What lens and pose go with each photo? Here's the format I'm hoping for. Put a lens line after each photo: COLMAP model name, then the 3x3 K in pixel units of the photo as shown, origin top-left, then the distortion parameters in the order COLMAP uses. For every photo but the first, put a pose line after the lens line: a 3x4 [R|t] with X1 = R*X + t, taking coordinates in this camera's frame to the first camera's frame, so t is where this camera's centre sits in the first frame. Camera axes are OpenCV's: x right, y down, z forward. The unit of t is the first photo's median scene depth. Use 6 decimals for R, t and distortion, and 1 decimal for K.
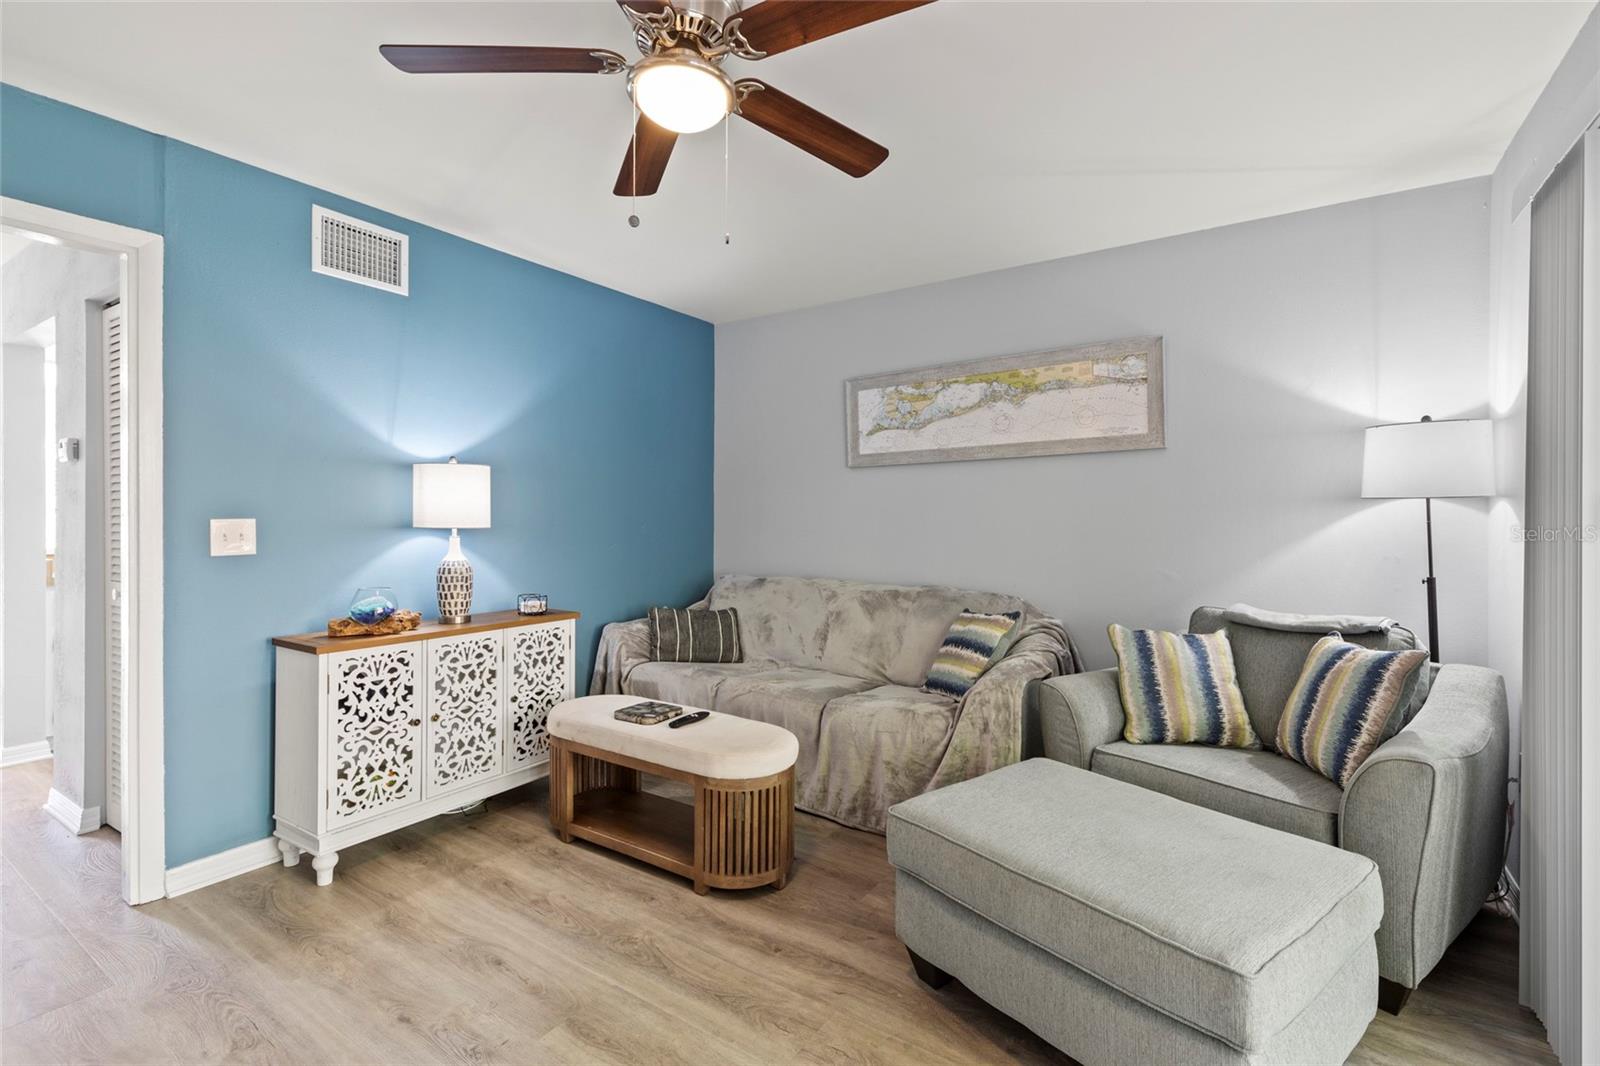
lens RADIAL K [[720.3, 0, 811.4], [0, 720.3, 514.5], [0, 0, 1]] dist [-0.000166, -0.000284]
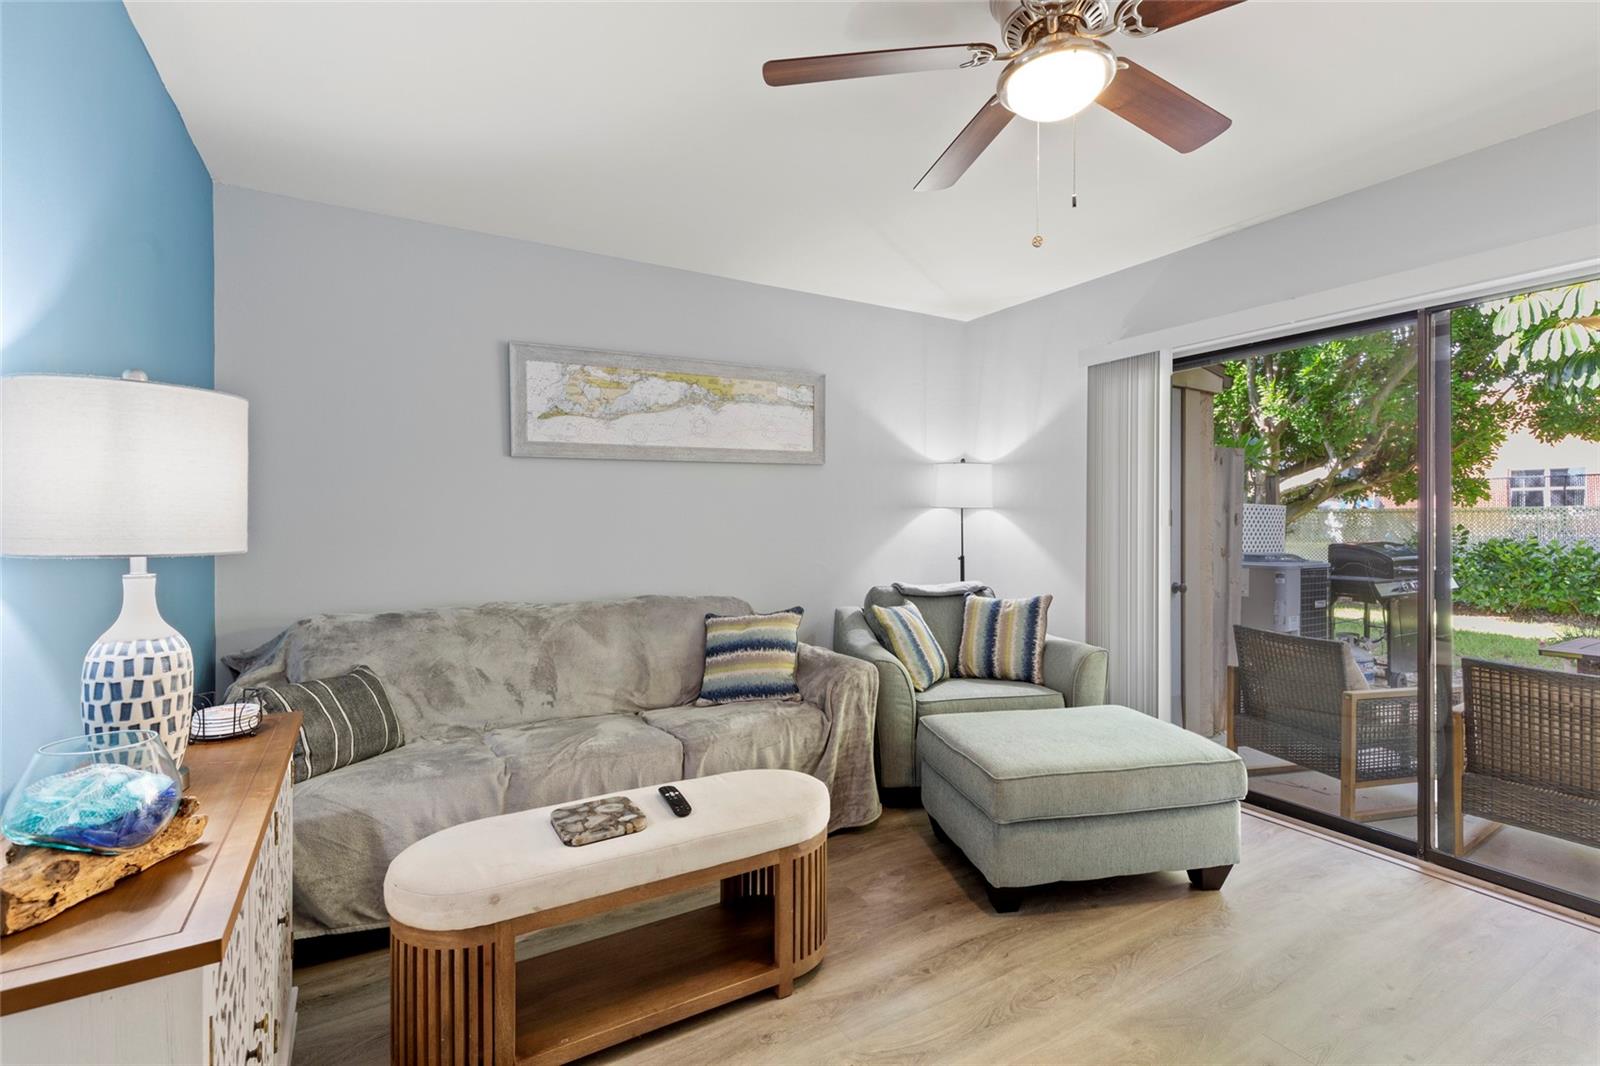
lens RADIAL K [[731.1, 0, 798.7], [0, 731.1, 521.7], [0, 0, 1]] dist [0.003619, 0.000459]
pose [[0.434463, -0.006027, 0.900670, -0.602116], [-0.003598, 0.999958, 0.008427, -0.003435], [-0.900683, -0.006902, 0.434423, 0.439154]]
